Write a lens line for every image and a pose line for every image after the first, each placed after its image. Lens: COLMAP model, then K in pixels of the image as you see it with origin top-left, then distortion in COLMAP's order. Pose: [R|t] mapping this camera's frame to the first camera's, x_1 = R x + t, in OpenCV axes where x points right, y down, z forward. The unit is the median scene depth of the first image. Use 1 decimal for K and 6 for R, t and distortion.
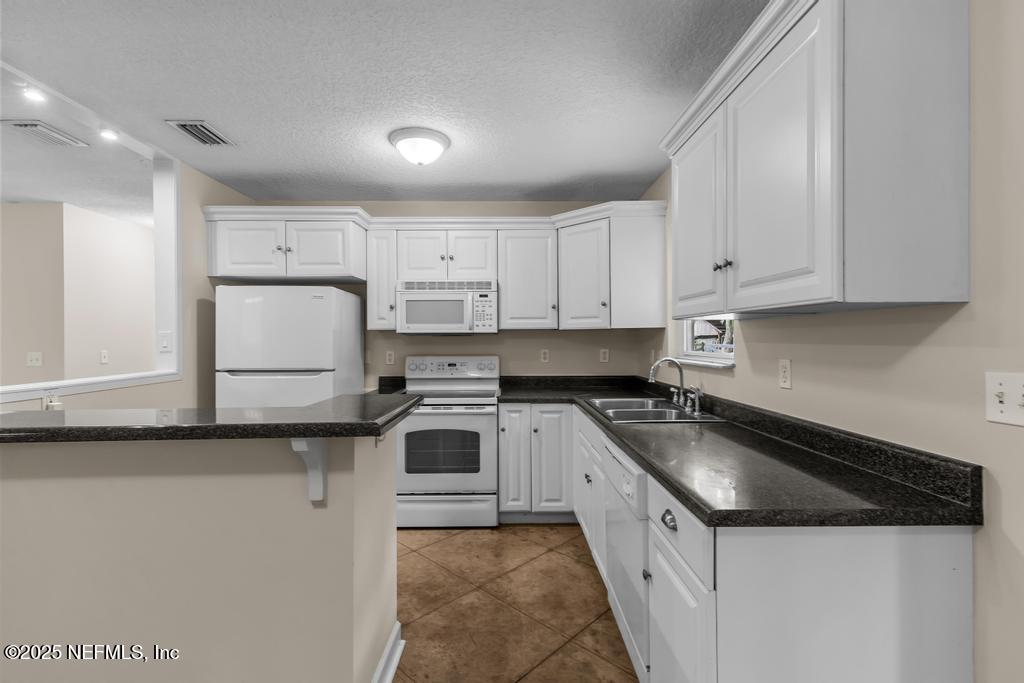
lens RADIAL K [[467.4, 0, 508.7], [0, 467.4, 338.6], [0, 0, 1]] dist [0.010307, -0.000883]
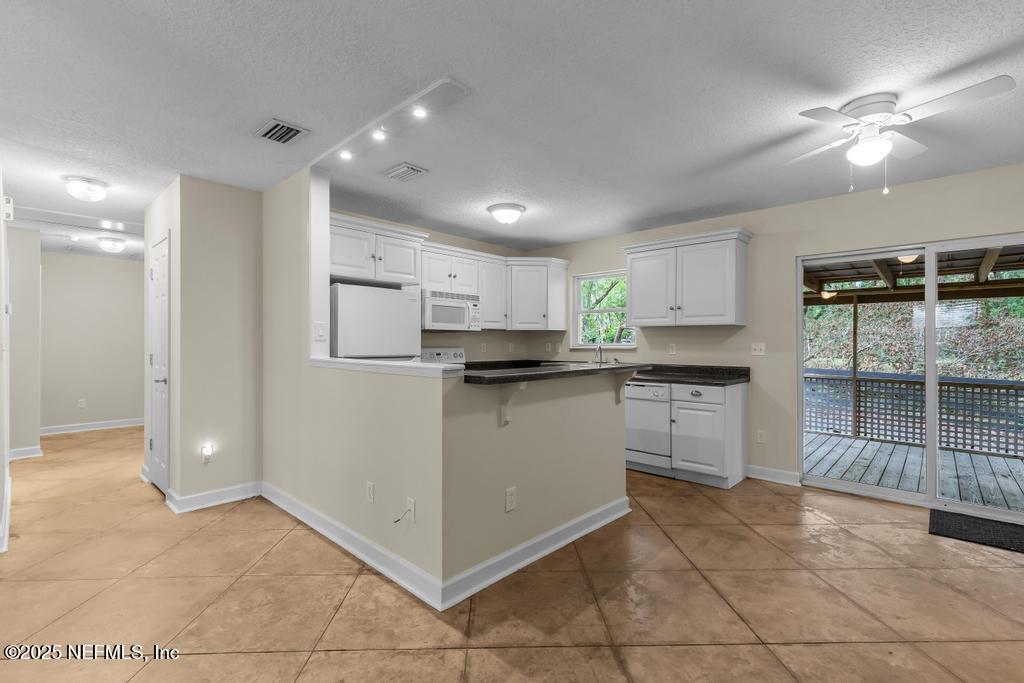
lens RADIAL K [[467.4, 0, 518.6], [0, 467.4, 338.4], [0, 0, 1]] dist [0.010307, -0.000883]
pose [[0.678073, 0.013655, 0.734868, -1.035833], [-0.006872, 0.999901, -0.012240, 0.028044], [-0.734963, 0.003250, 0.678100, -0.083339]]
